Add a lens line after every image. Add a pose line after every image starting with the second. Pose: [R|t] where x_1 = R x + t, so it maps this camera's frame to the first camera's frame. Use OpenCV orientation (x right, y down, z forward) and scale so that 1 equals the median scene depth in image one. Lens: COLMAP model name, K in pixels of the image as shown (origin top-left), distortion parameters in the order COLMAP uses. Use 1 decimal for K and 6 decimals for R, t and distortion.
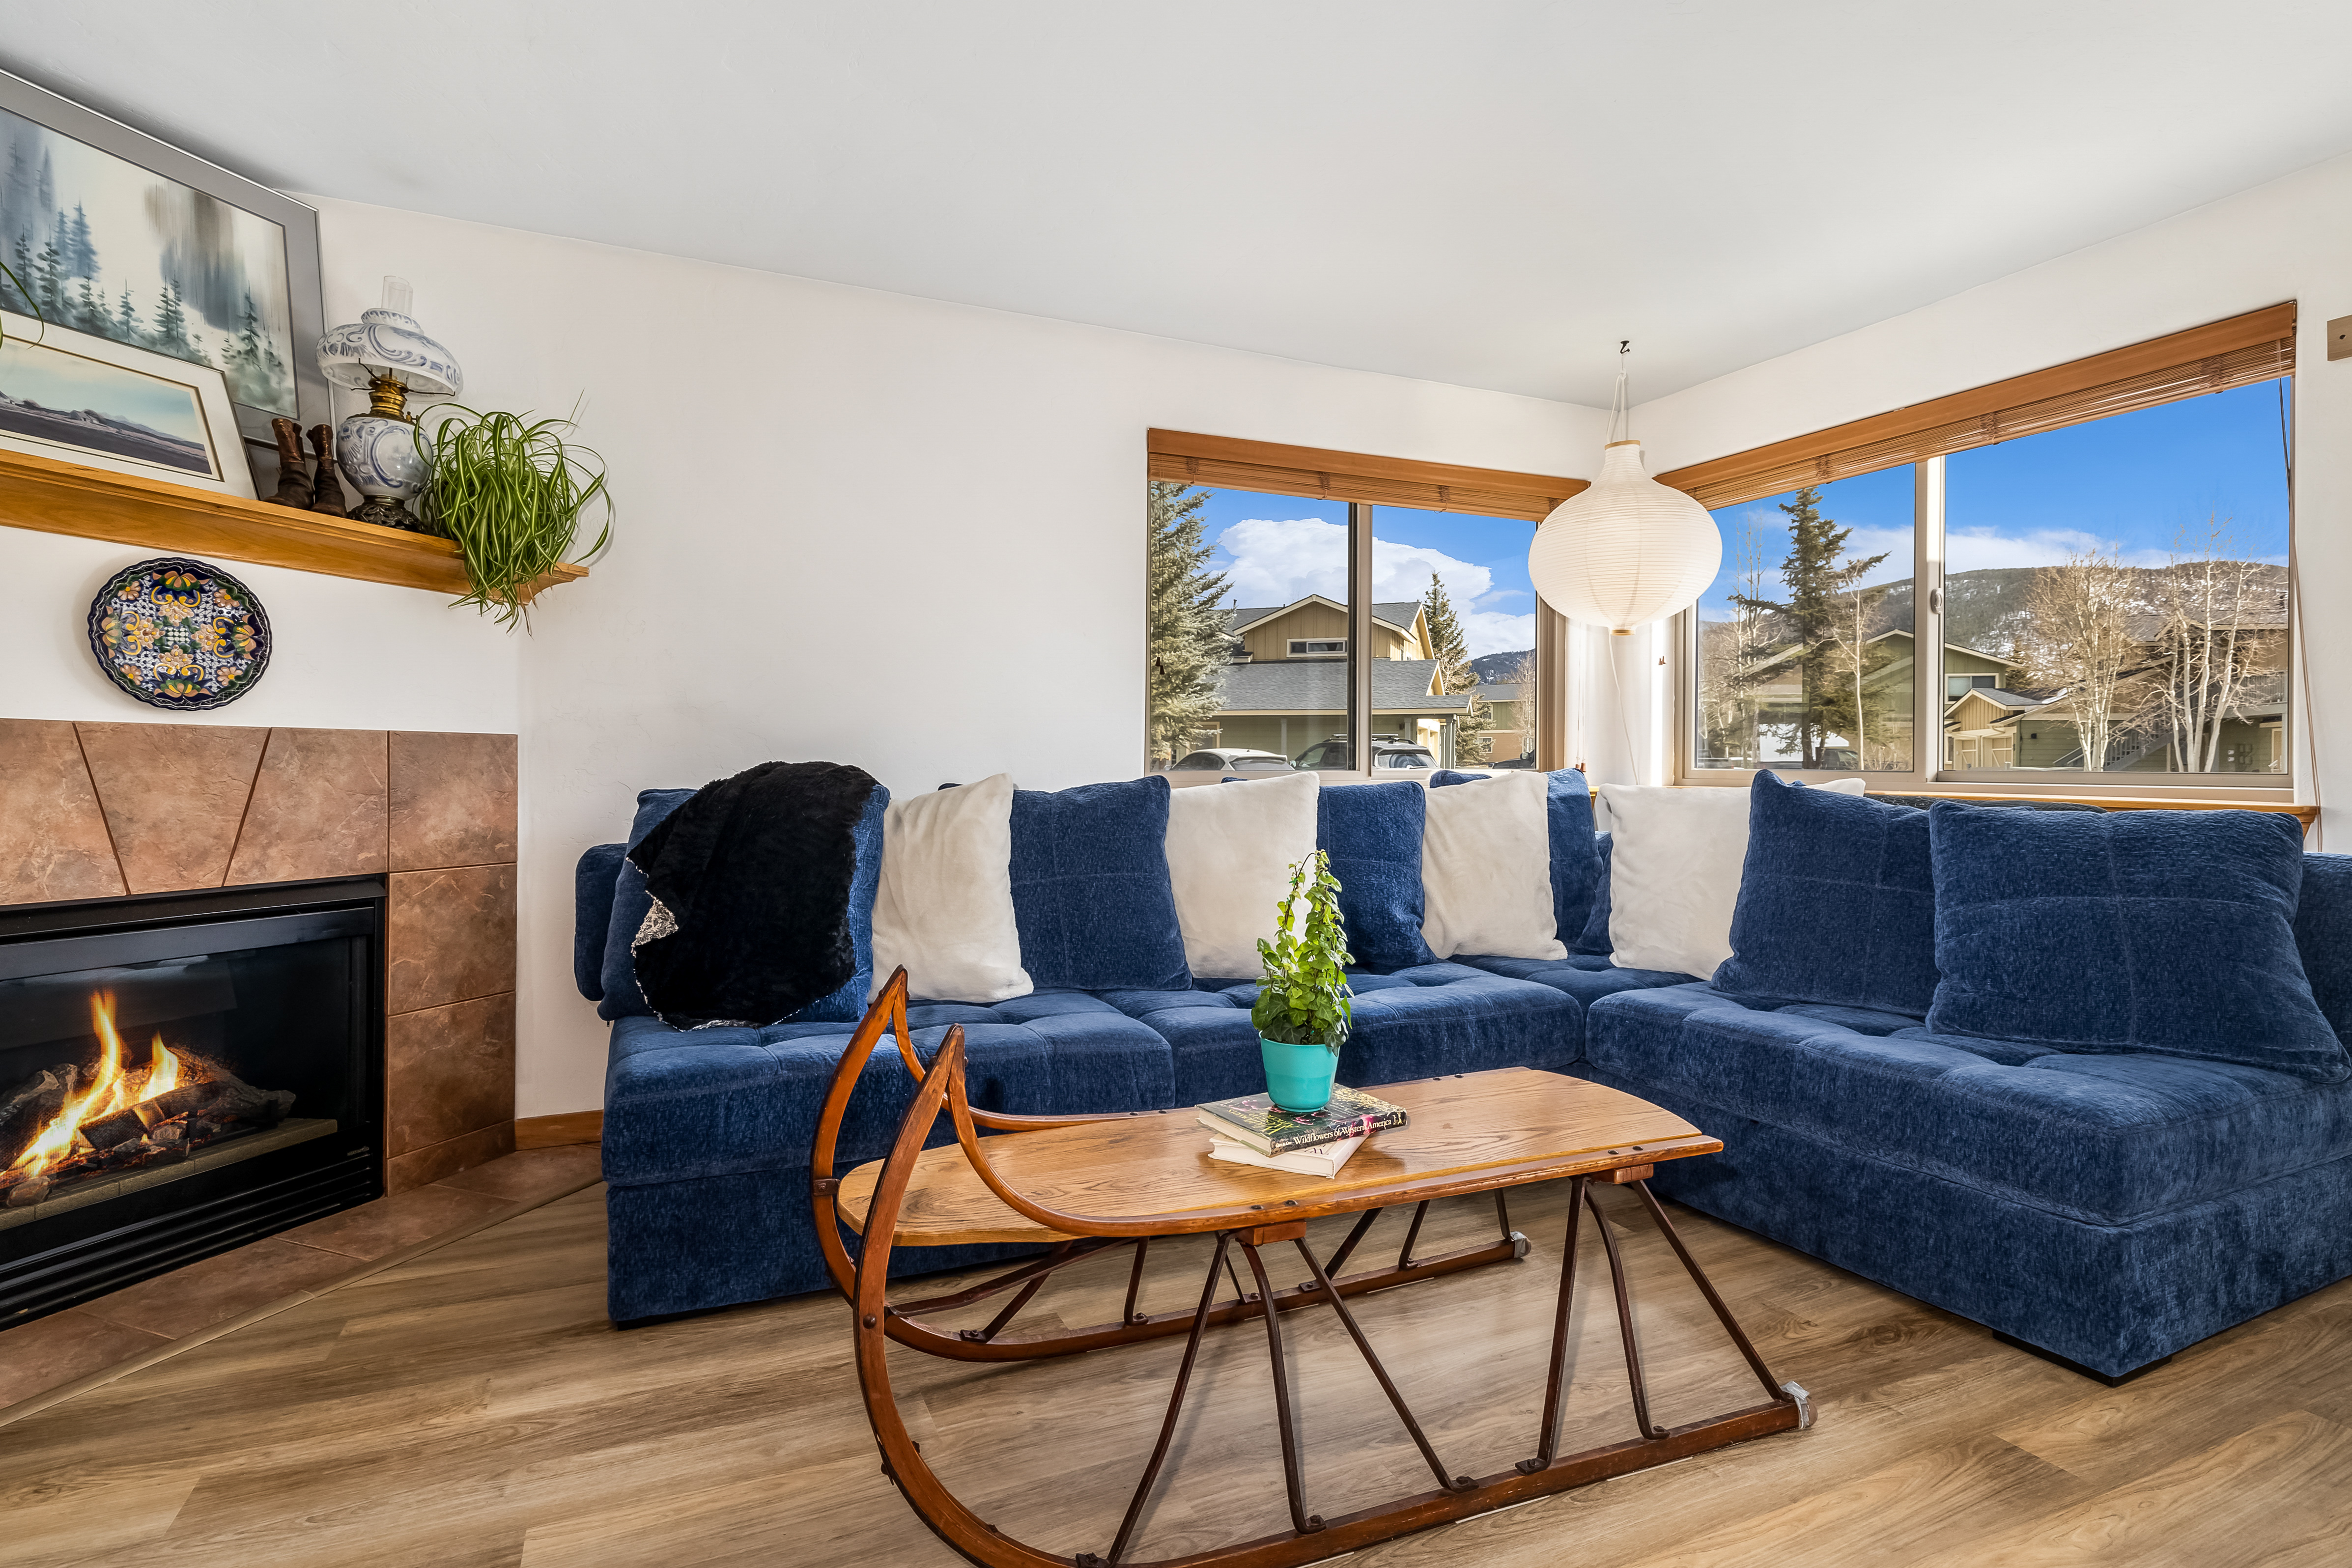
lens RADIAL K [[1061.5, 0, 1174.7], [0, 1061.5, 774.0], [0, 0, 1]] dist [-0.007490, 0.000695]
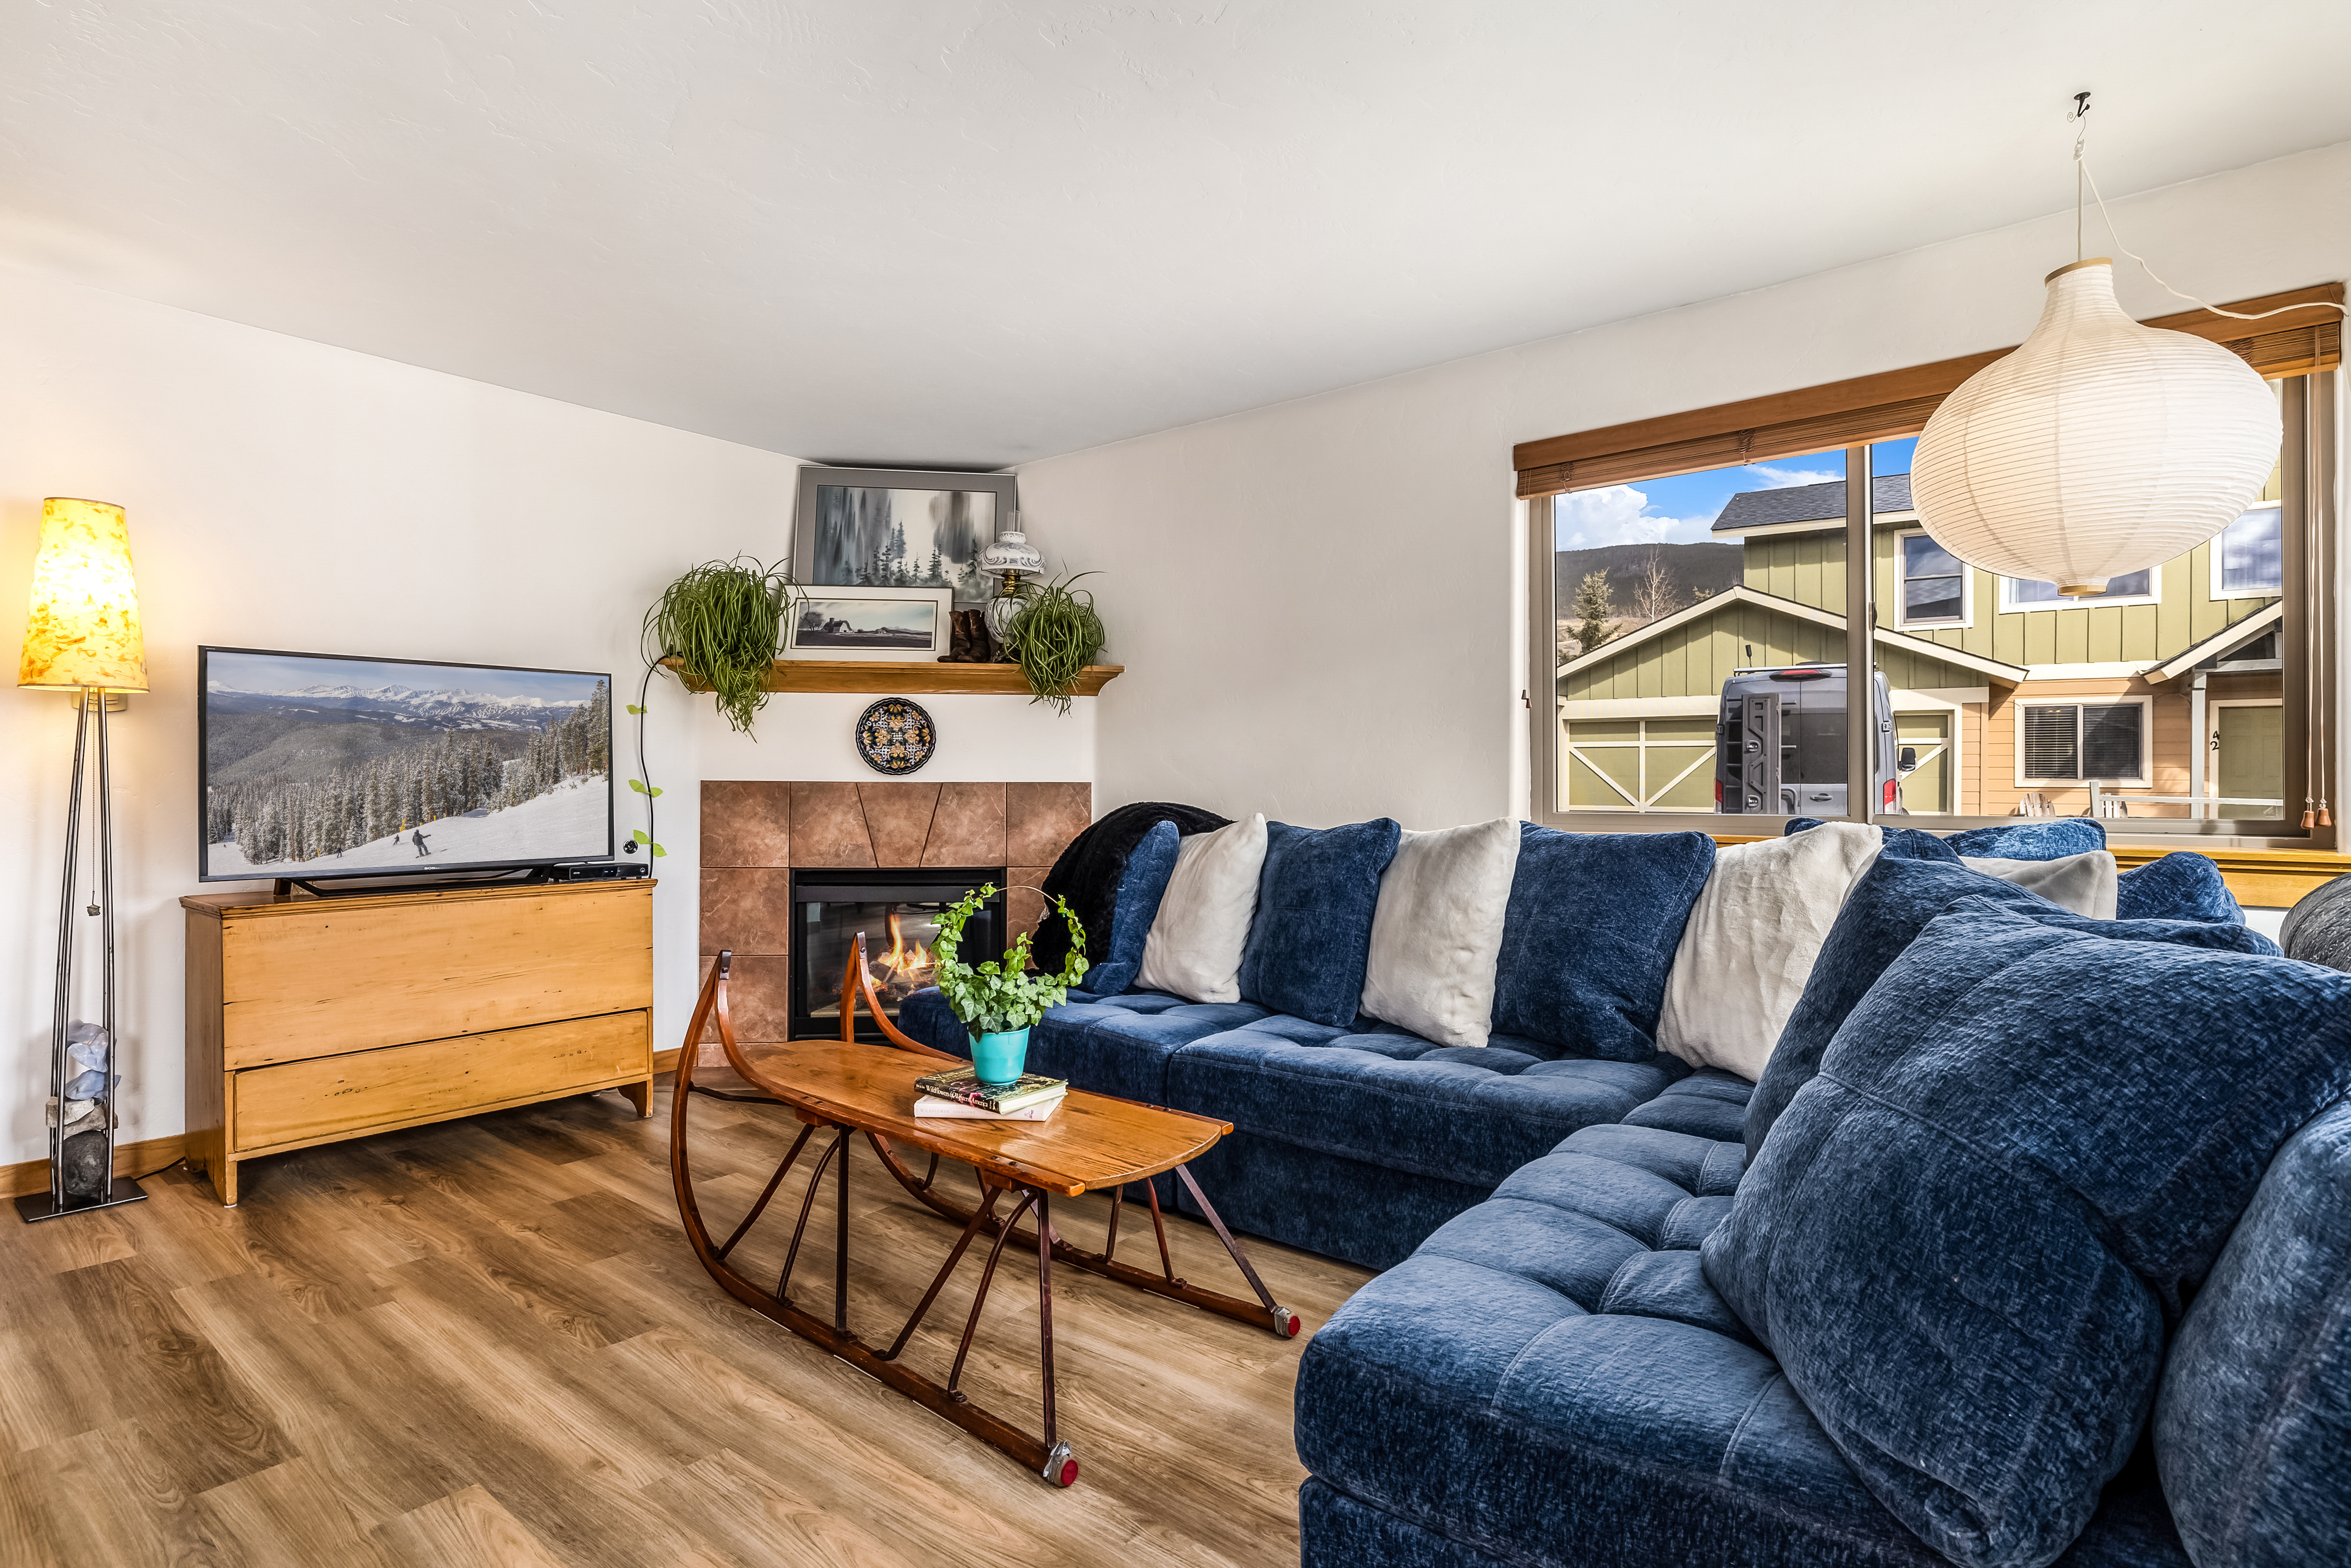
lens RADIAL K [[1148.0, 0, 1175.5], [0, 1148.0, 784.0], [0, 0, 1]] dist [0.002230, -0.000090]
pose [[0.490419, -0.009173, -0.871438, 1.076641], [-0.005088, 0.999897, -0.013388, -0.016491], [0.871472, 0.010999, 0.490322, 0.380120]]
